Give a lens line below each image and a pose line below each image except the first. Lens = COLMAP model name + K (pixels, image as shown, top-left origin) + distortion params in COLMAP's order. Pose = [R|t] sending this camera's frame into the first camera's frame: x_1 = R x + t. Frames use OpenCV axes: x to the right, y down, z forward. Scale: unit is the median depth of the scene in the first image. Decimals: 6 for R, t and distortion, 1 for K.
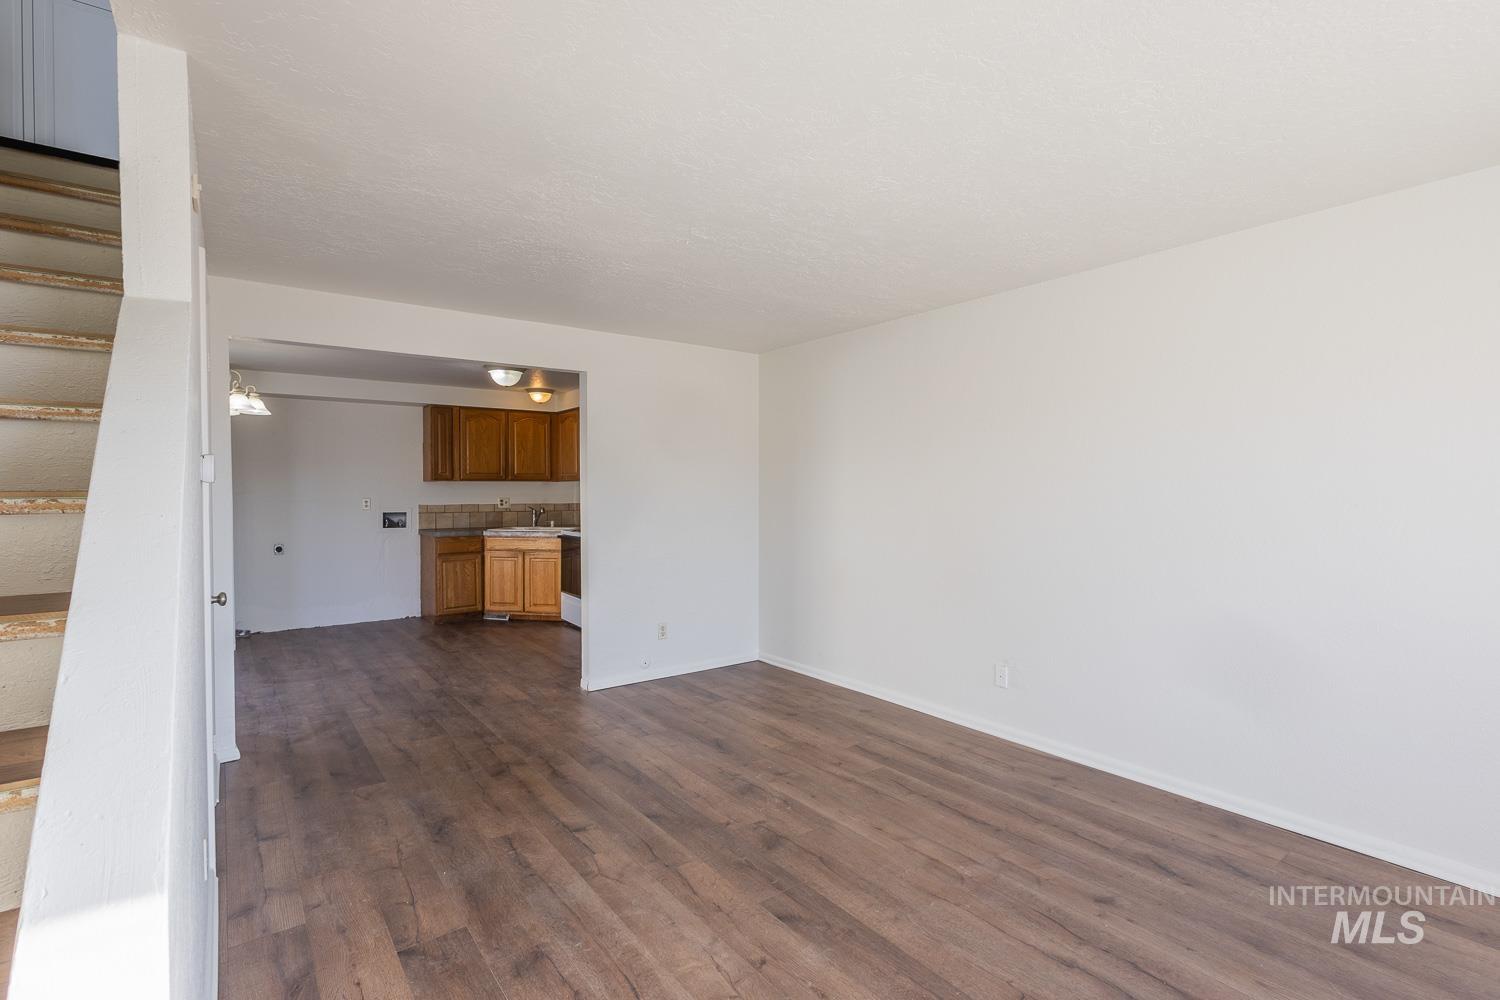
lens RADIAL K [[695.4, 0, 745.8], [0, 695.4, 500.6], [0, 0, 1]] dist [0.006864, -0.000882]
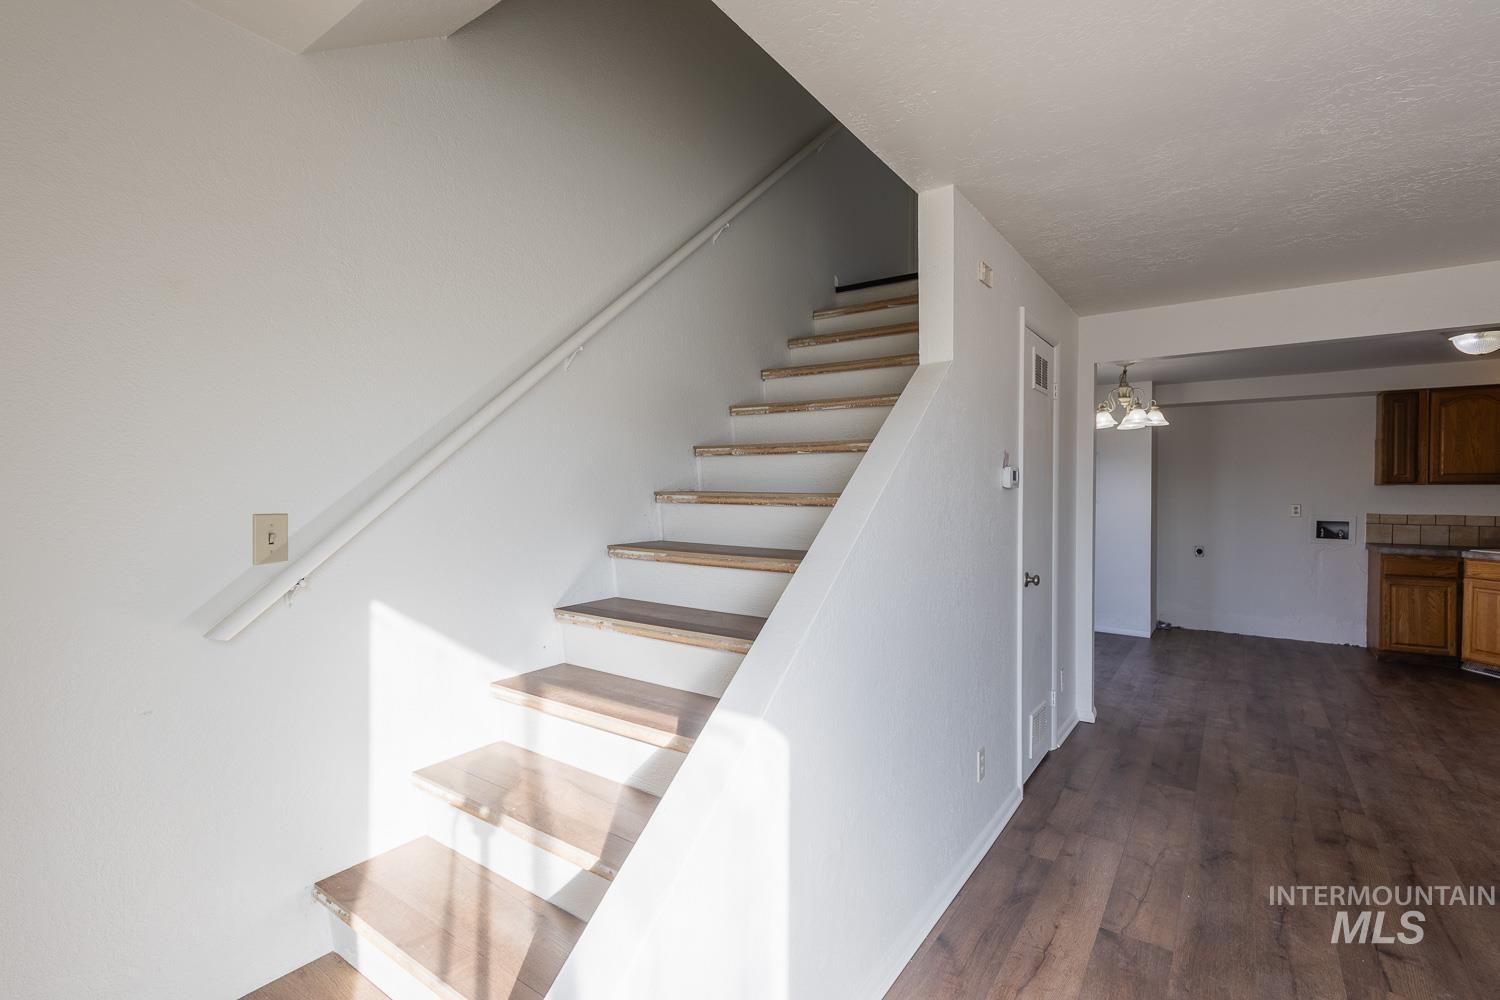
lens RADIAL K [[684.0, 0, 747.5], [0, 684.0, 499.2], [0, 0, 1]] dist [0.001756, -0.000477]
pose [[0.298792, 0.013996, -0.954216, 0.152861], [-0.022017, 0.999727, 0.007770, -0.001740], [0.954064, 0.018688, 0.299019, 0.074616]]
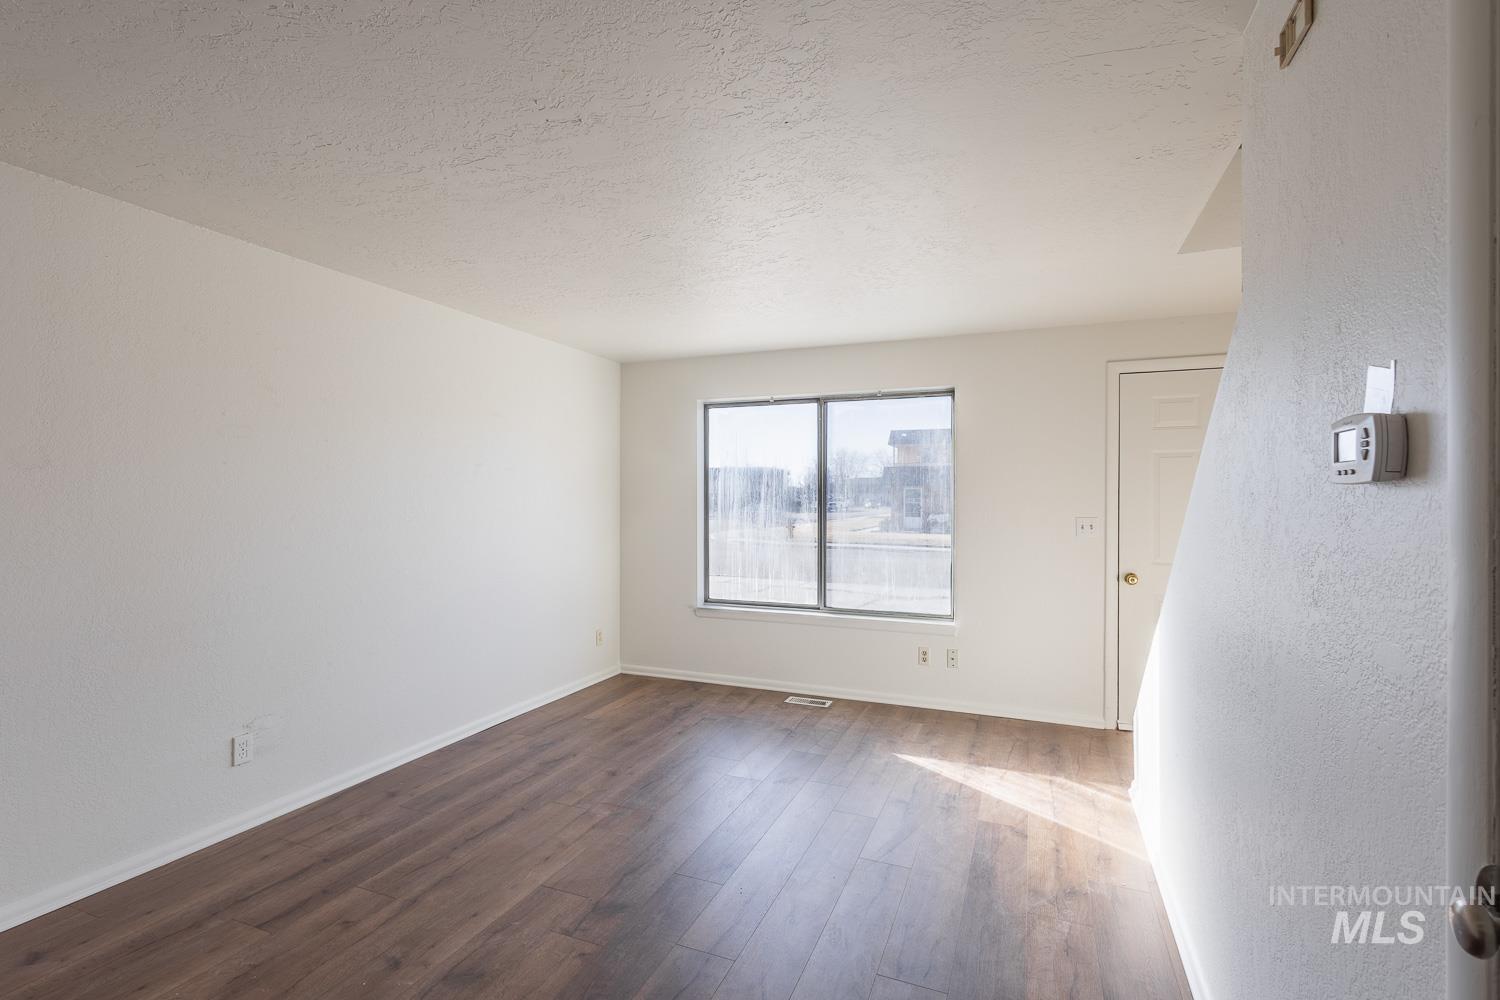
lens RADIAL K [[695.4, 0, 745.8], [0, 695.4, 500.6], [0, 0, 1]] dist [0.006864, -0.000882]
pose [[-0.511479, 0.001643, 0.859294, -0.475800], [0.016231, 0.999838, 0.007749, -0.011569], [-0.859143, 0.017910, -0.511423, 0.776196]]
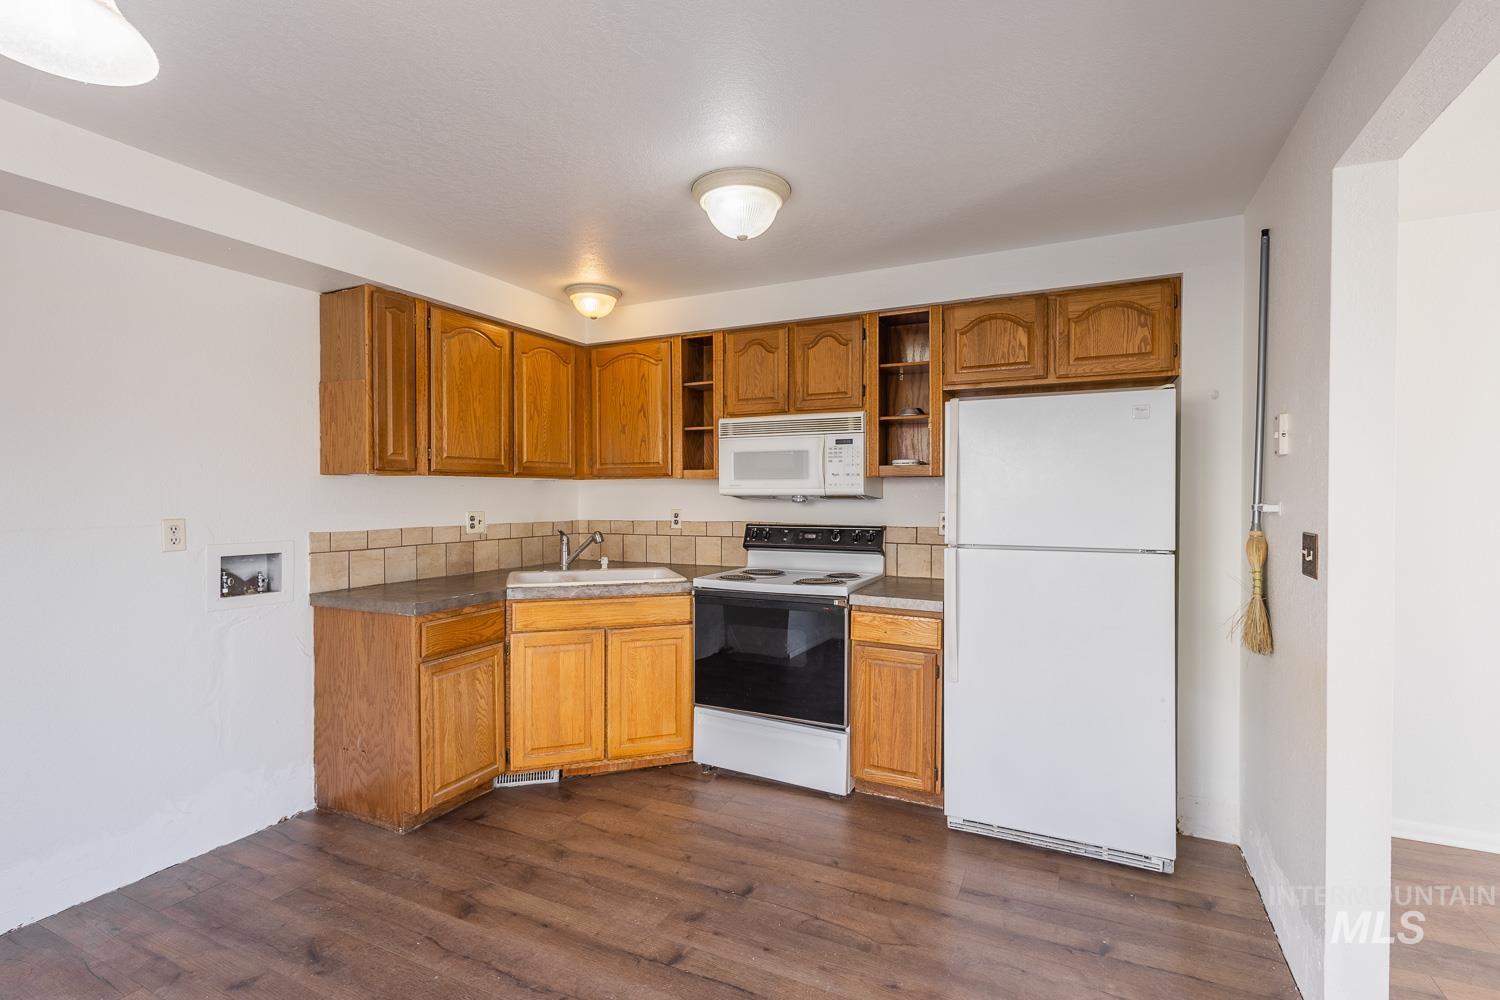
lens RADIAL K [[695.4, 0, 745.8], [0, 695.4, 500.6], [0, 0, 1]] dist [0.006864, -0.000882]
pose [[0.891270, -0.005092, 0.453444, -0.709916], [0.008782, 0.999943, -0.006031, -0.013247], [-0.453388, 0.009357, 0.891264, 0.868585]]
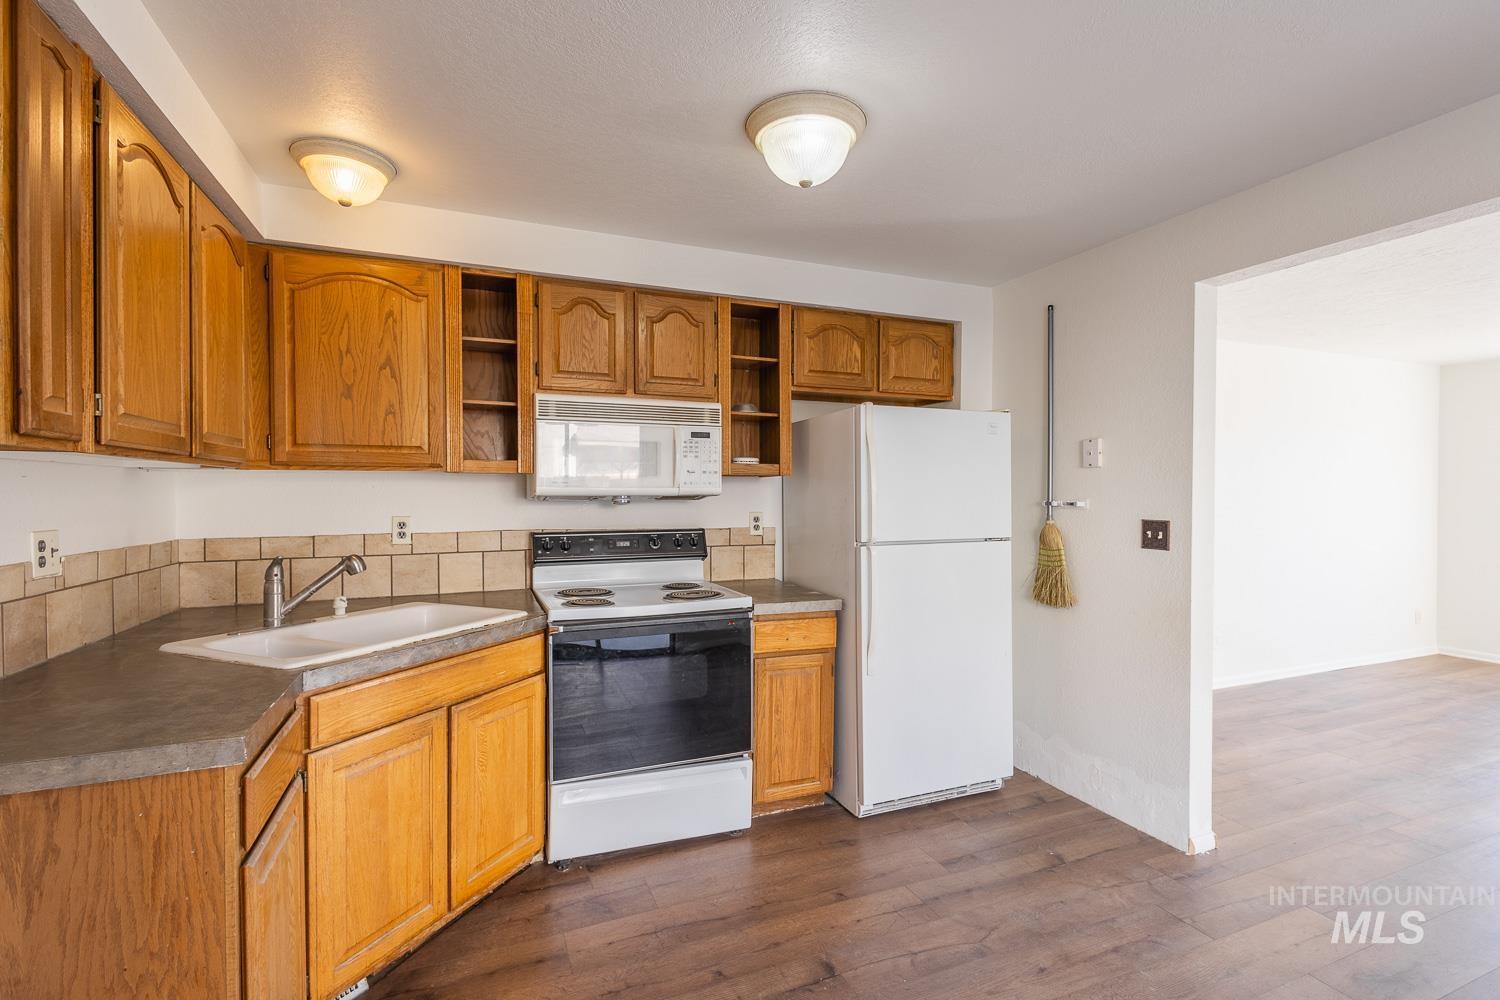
lens RADIAL K [[693.5, 0, 748.9], [0, 693.5, 500.1], [0, 0, 1]] dist [0.010040, -0.003863]
pose [[0.249158, -0.010584, 0.968405, -0.909807], [0.017134, 0.999832, 0.006519, -0.021510], [-0.968311, 0.014968, 0.249297, 1.279581]]
